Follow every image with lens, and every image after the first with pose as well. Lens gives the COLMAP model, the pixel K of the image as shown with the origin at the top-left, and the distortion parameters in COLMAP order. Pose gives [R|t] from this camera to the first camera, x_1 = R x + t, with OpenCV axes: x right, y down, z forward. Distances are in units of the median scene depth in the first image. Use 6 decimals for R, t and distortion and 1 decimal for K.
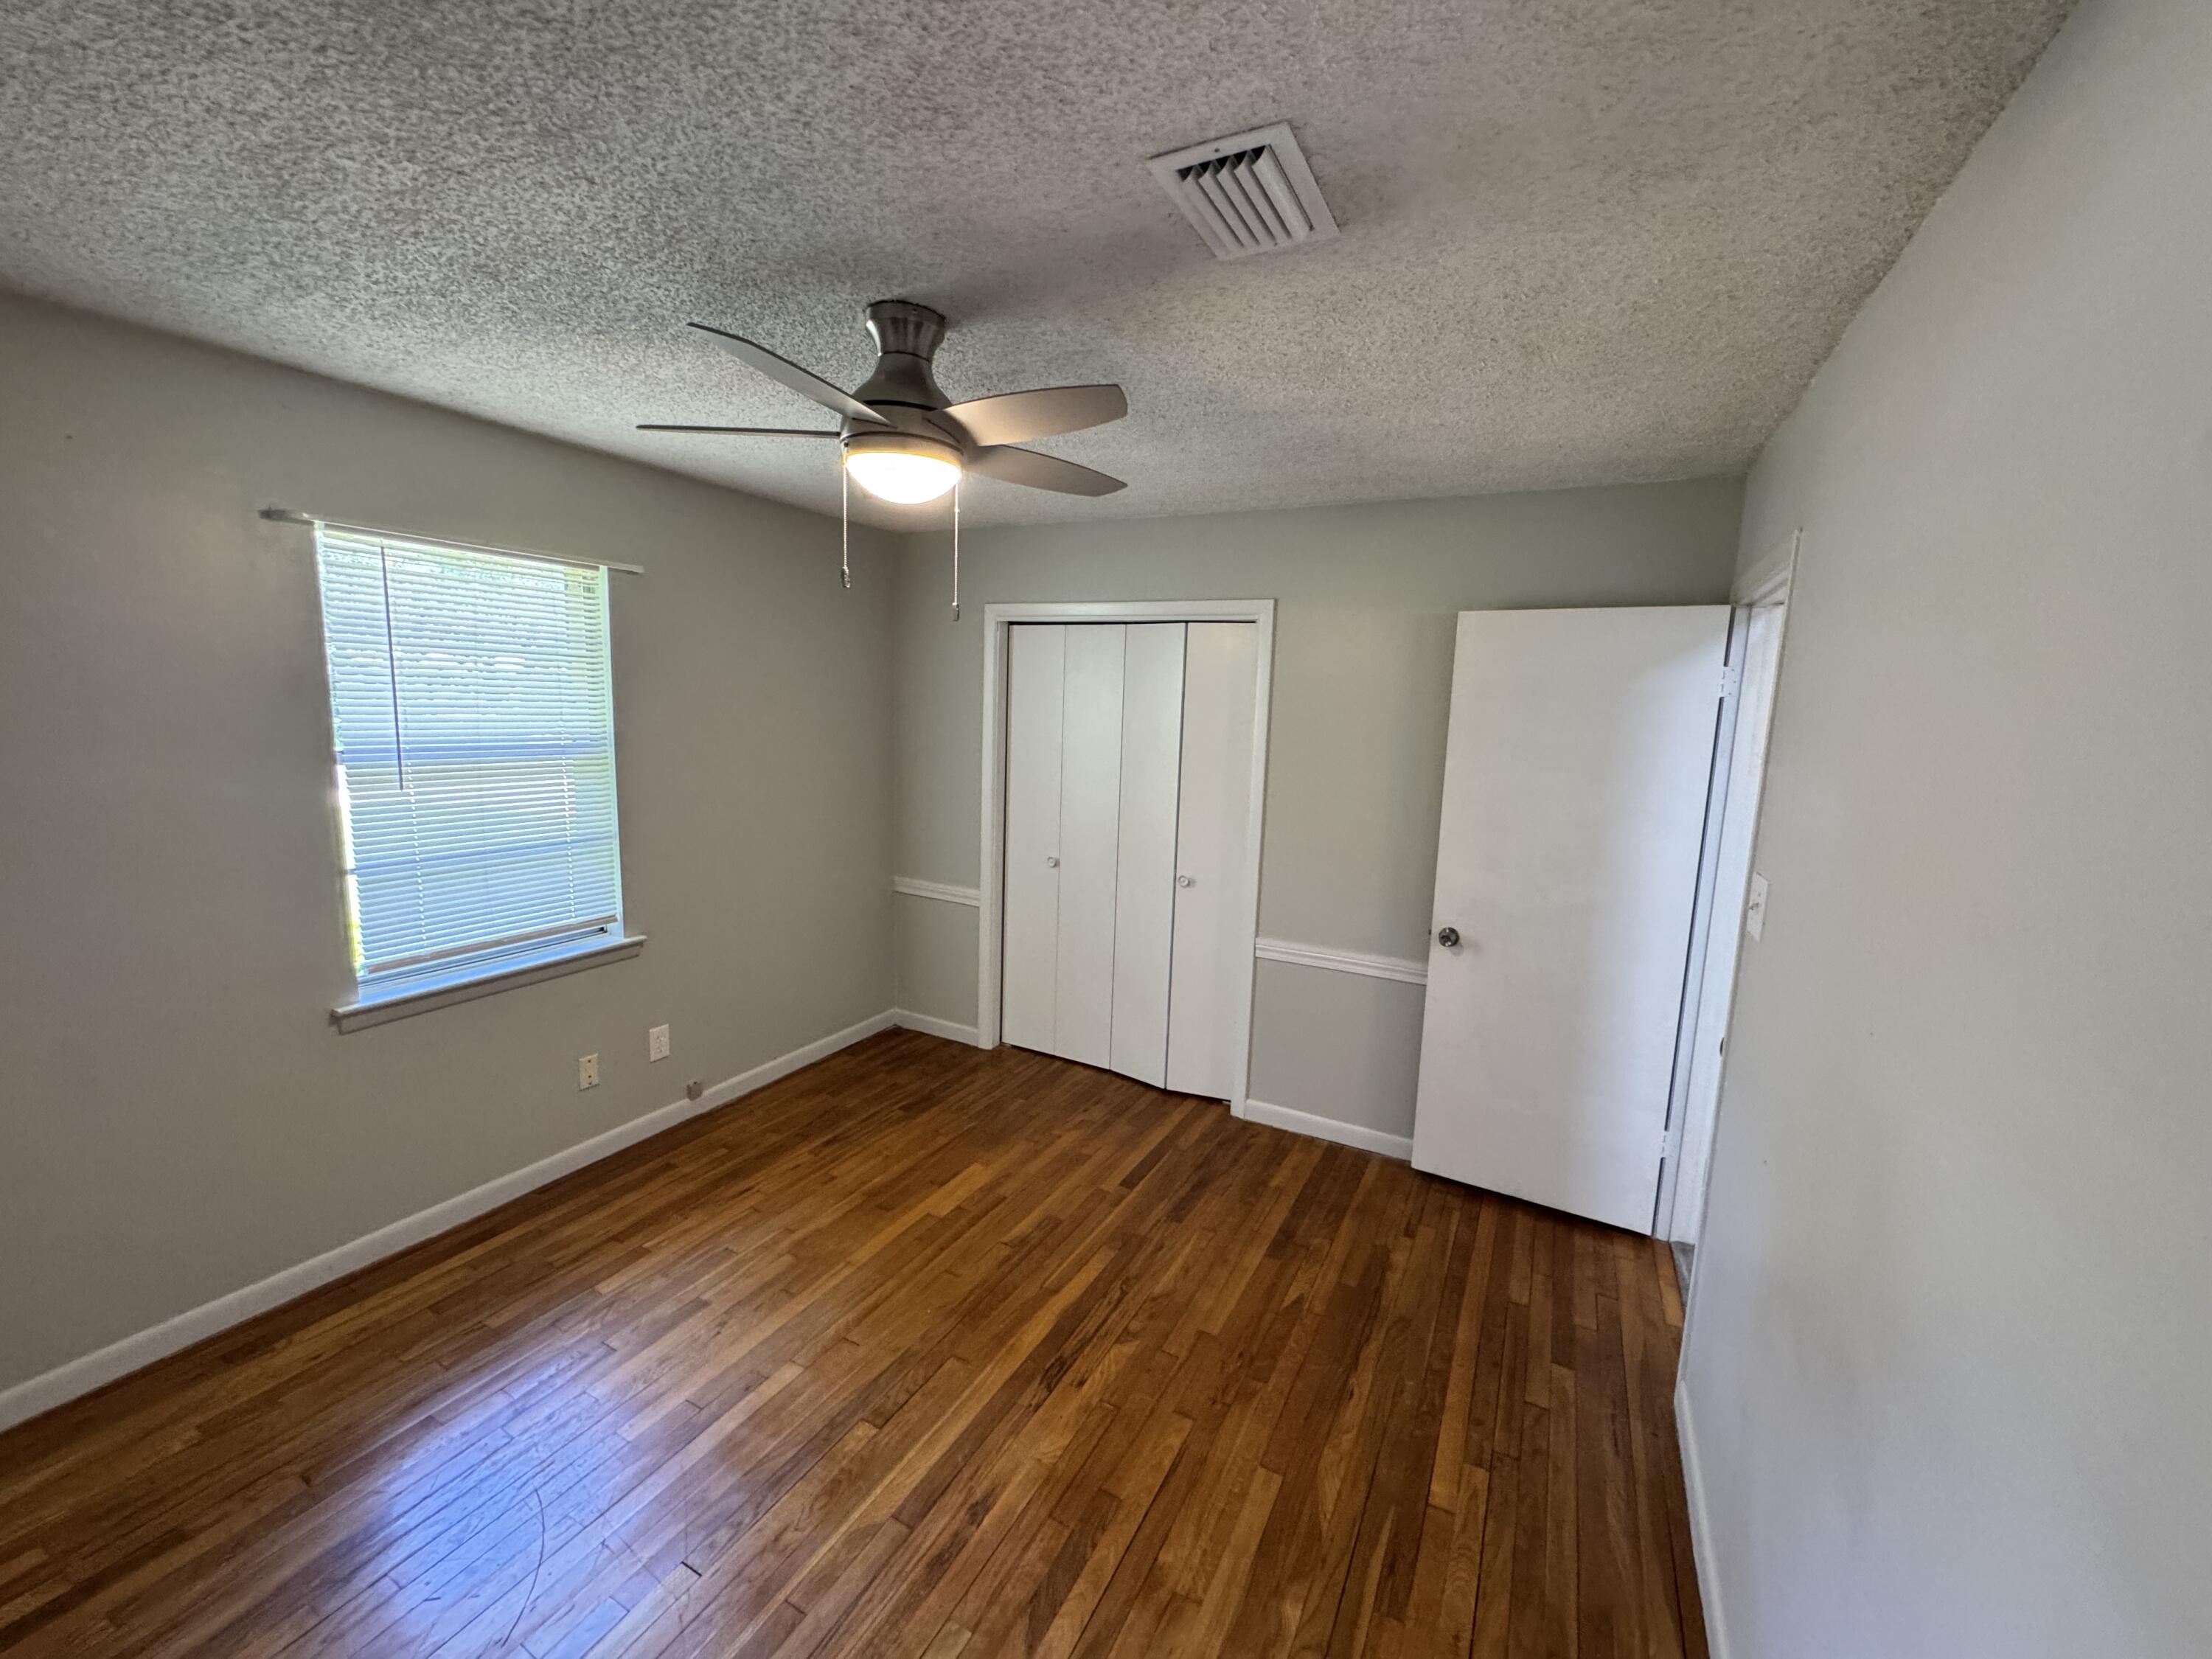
lens RADIAL K [[883.6, 0, 1102.8], [0, 883.6, 829.7], [0, 0, 1]] dist [-0.003116, 0.000213]
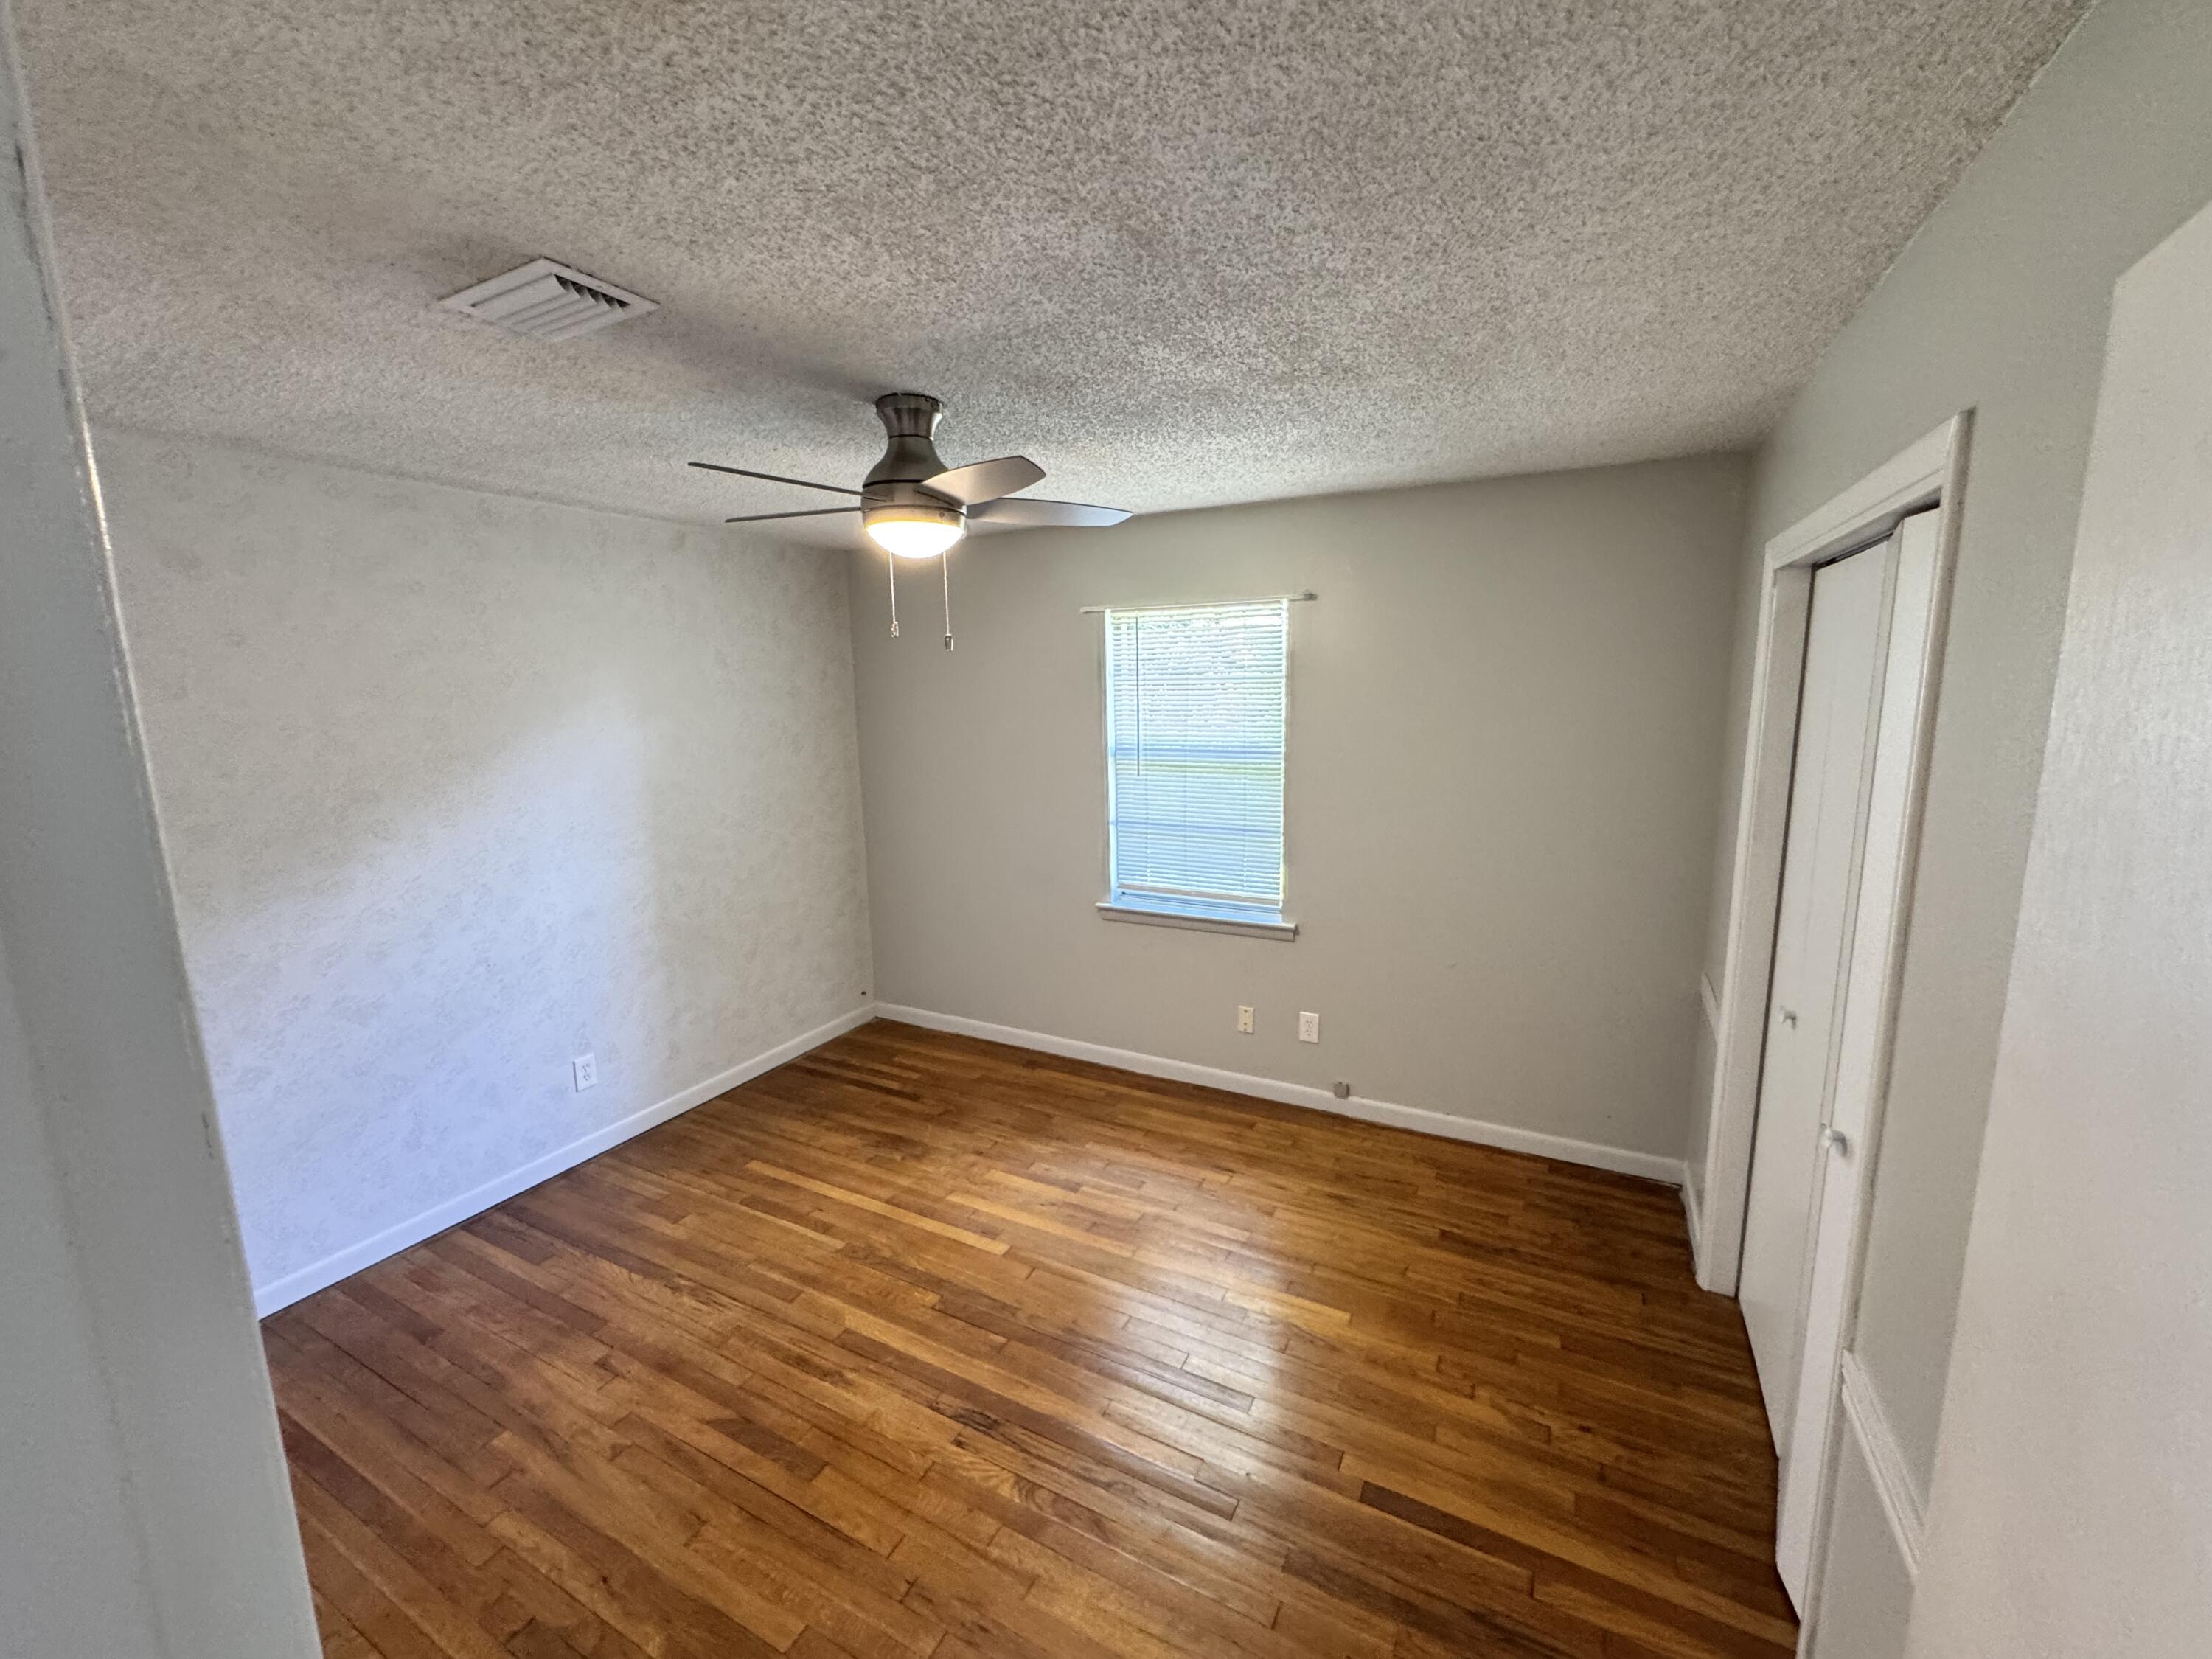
lens RADIAL K [[883.6, 0, 1101.9], [0, 883.6, 825.9], [0, 0, 1]] dist [-0.003116, 0.000213]
pose [[-0.004356, 0.124881, -0.992162, 0.618724], [-0.128427, 0.983885, 0.124403, -0.119274], [0.991709, 0.127962, 0.011753, 0.788105]]
